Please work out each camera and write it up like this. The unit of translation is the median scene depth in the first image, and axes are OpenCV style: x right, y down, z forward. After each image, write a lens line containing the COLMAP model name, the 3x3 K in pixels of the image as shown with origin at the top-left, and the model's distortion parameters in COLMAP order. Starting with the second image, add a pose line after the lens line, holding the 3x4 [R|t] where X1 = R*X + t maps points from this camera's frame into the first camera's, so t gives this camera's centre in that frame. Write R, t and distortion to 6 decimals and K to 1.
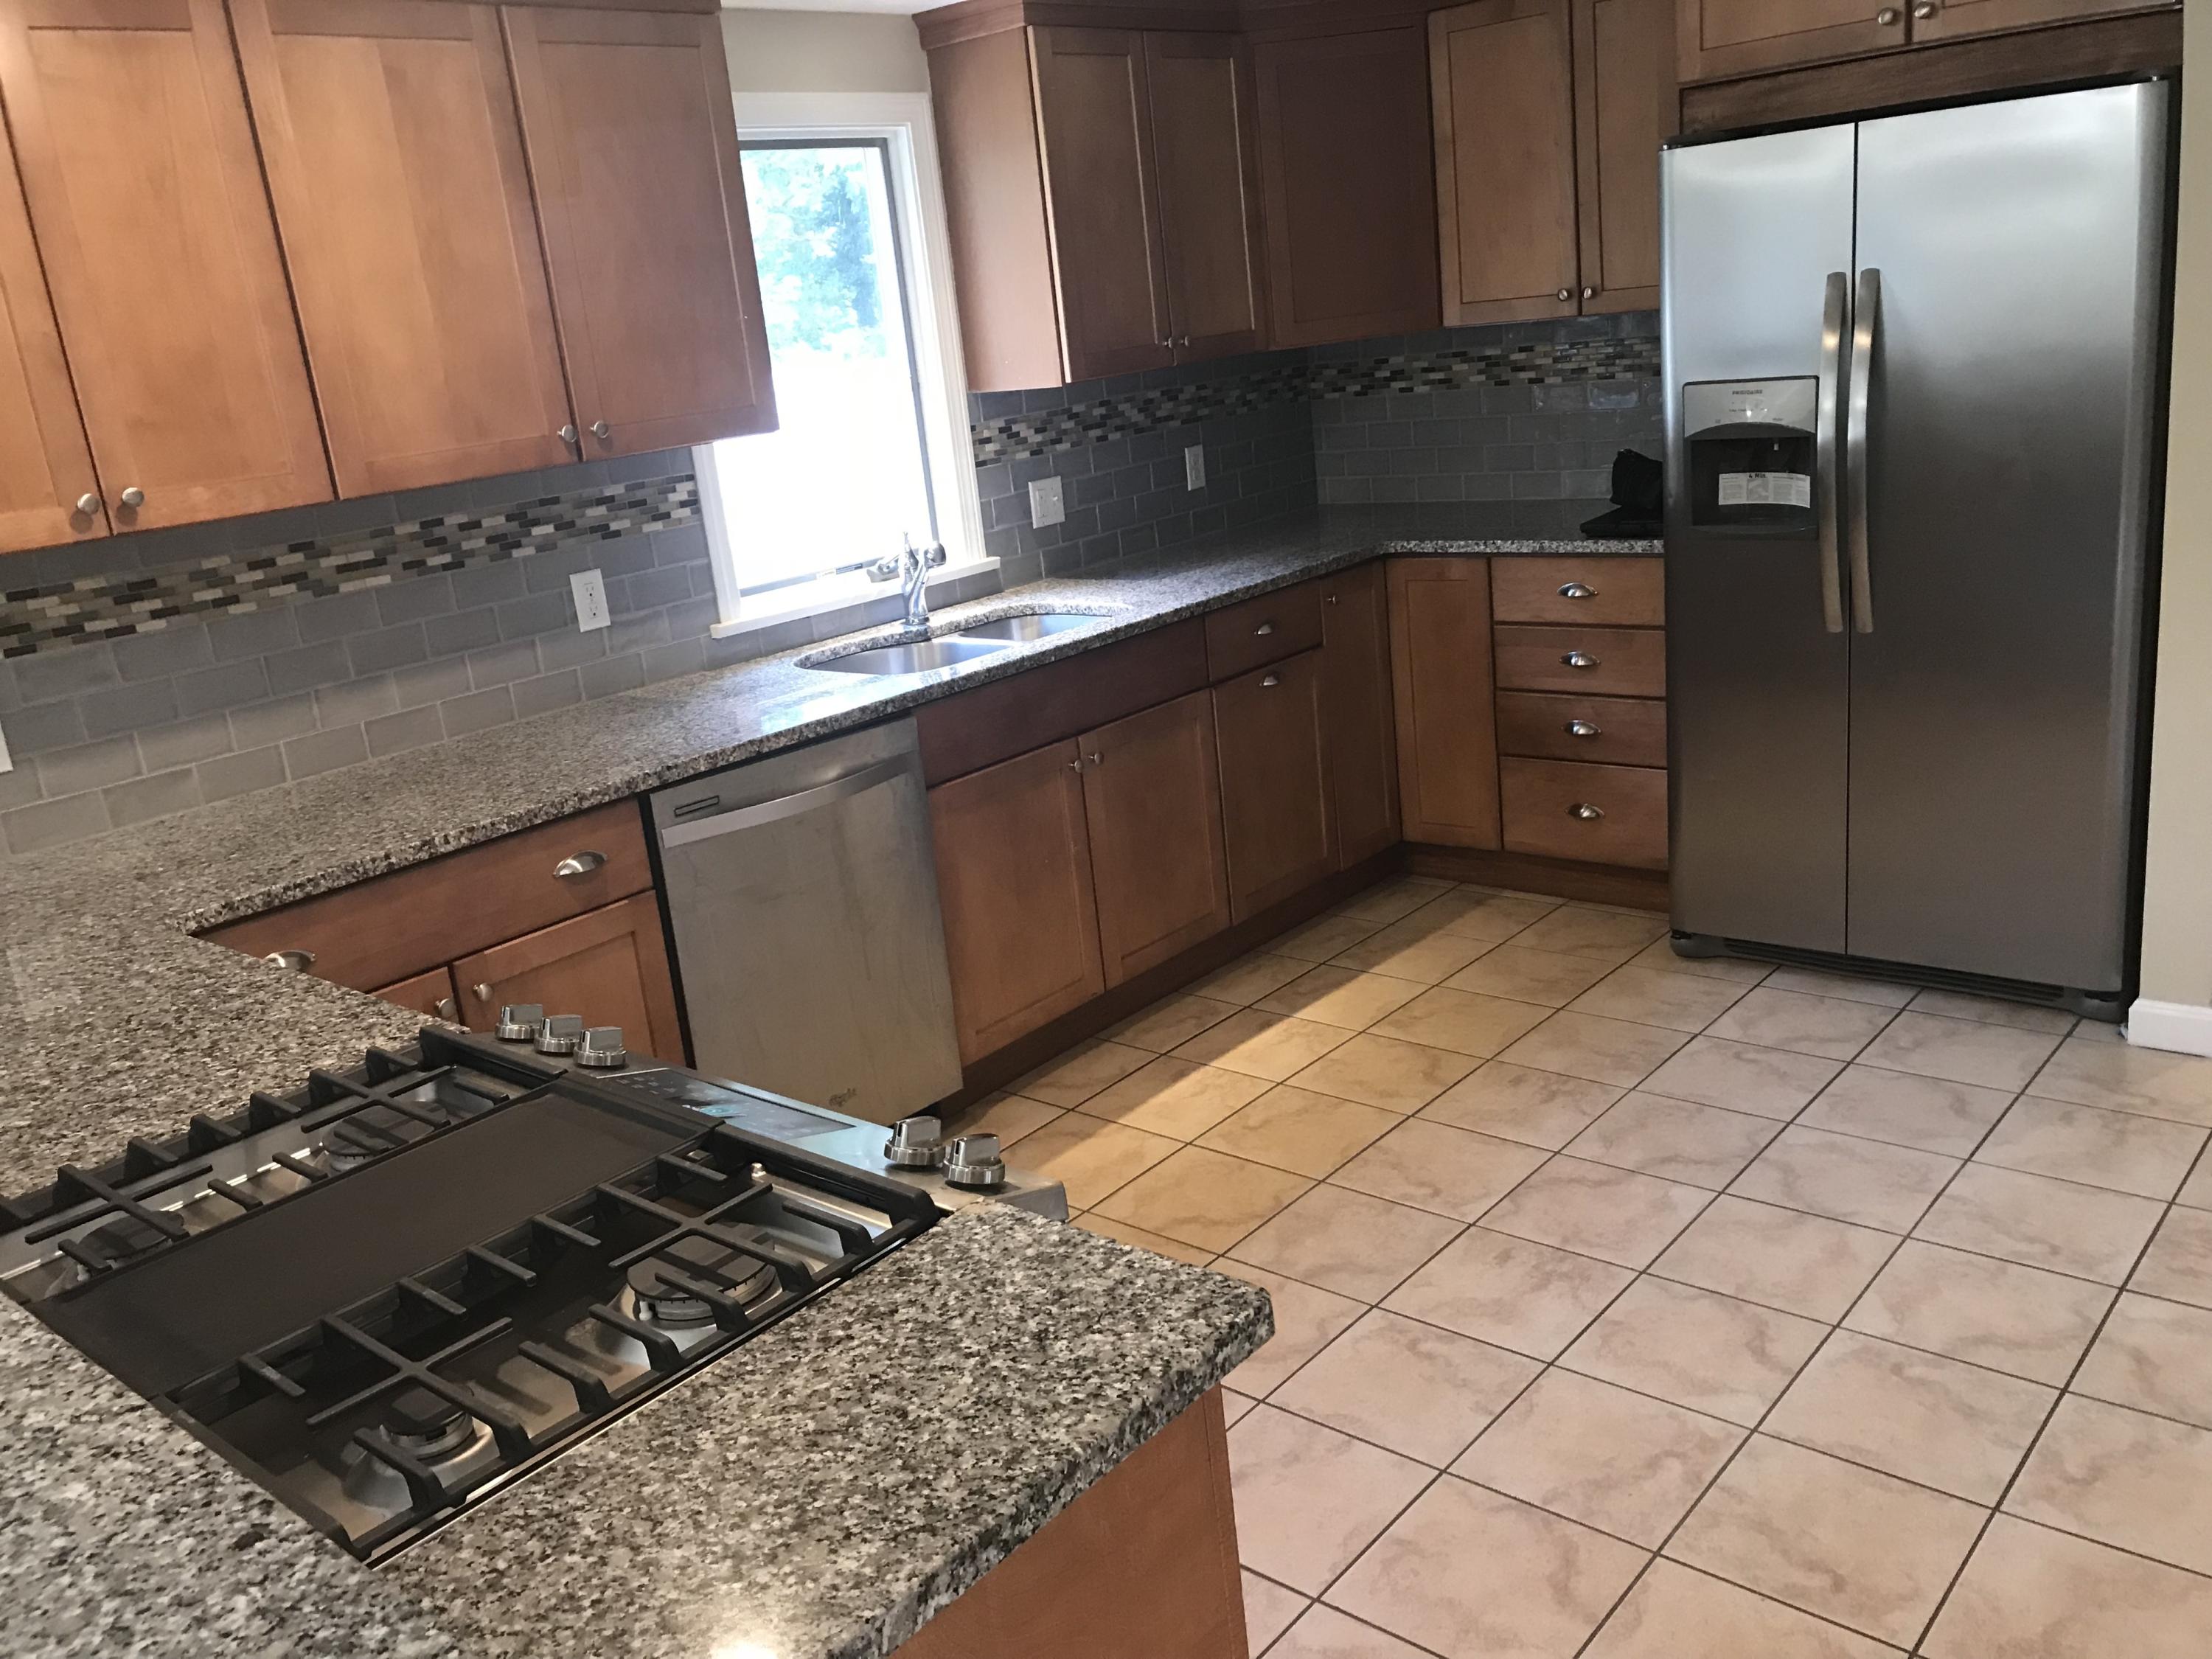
lens RADIAL K [[1781.5, 0, 1098.2], [0, 1781.5, 821.9], [0, 0, 1]] dist [0.022978, 0.003454]
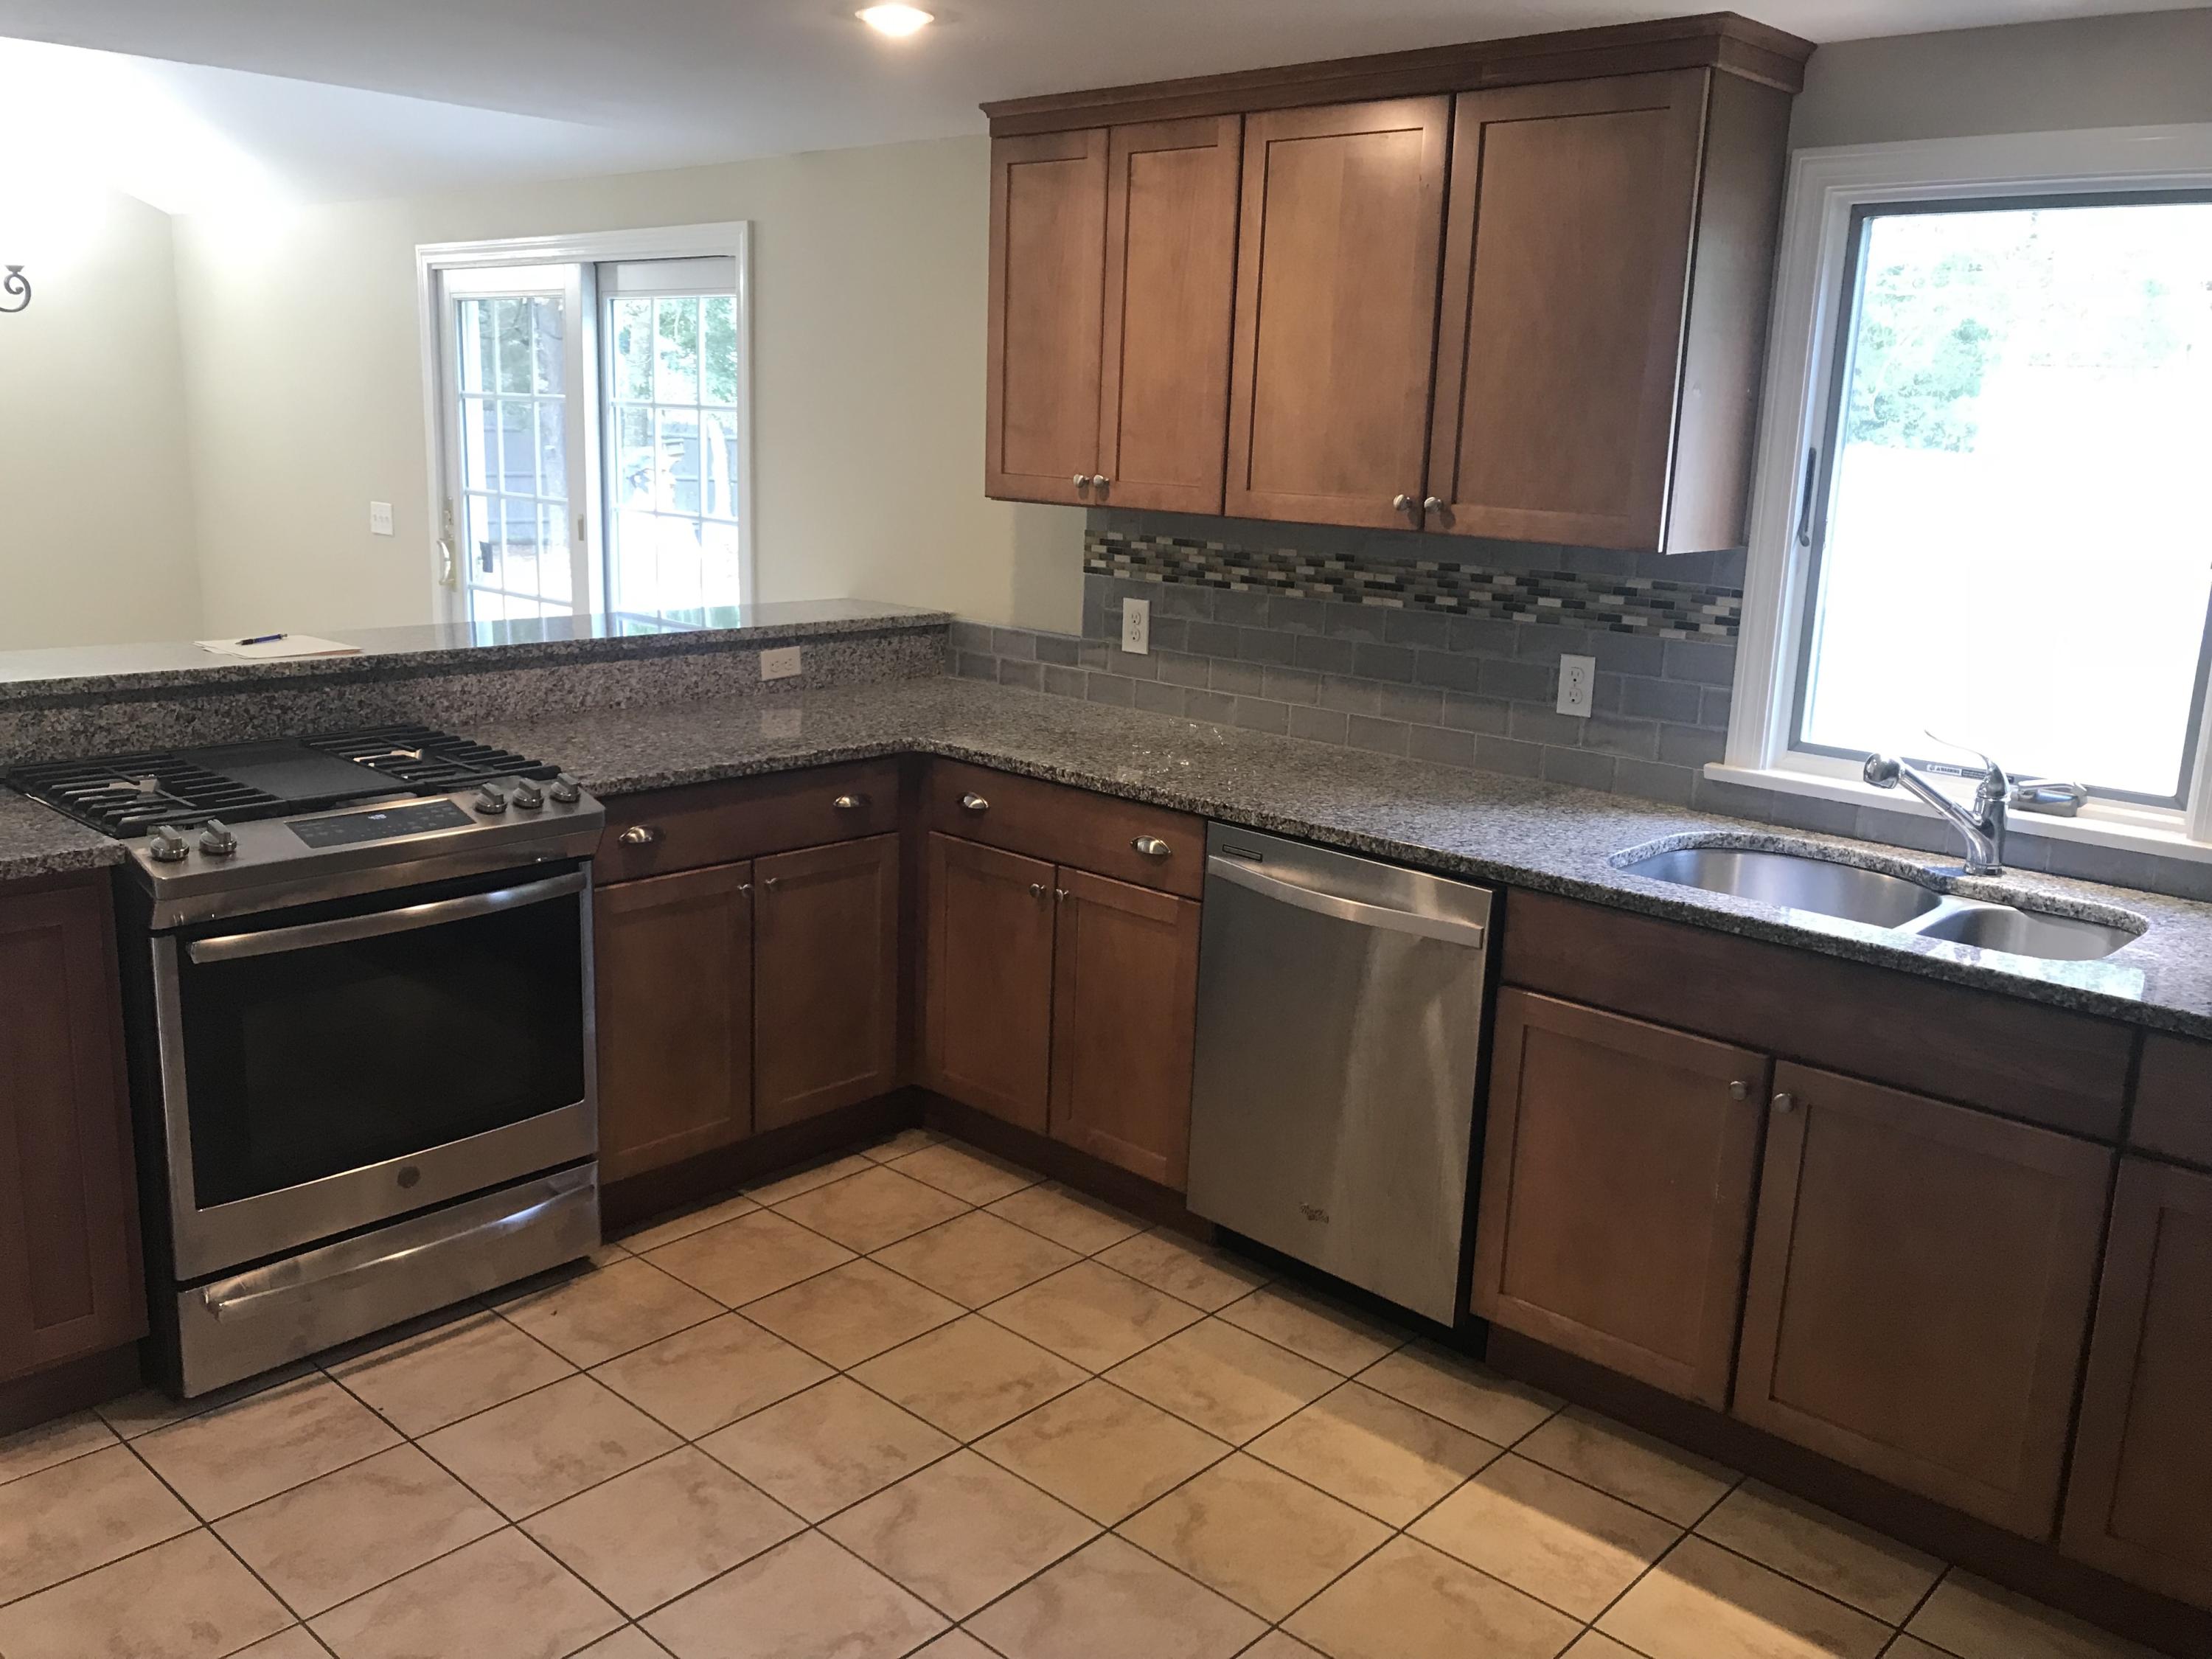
lens RADIAL K [[1831.6, 0, 1092.8], [0, 1831.6, 833.1], [0, 0, 1]] dist [0.007689, 0.009474]
pose [[-0.023464, 0.327431, -0.944584, 0.711930], [-0.313548, 0.894760, 0.317949, -0.300313], [0.949282, 0.303633, 0.081671, 0.737370]]
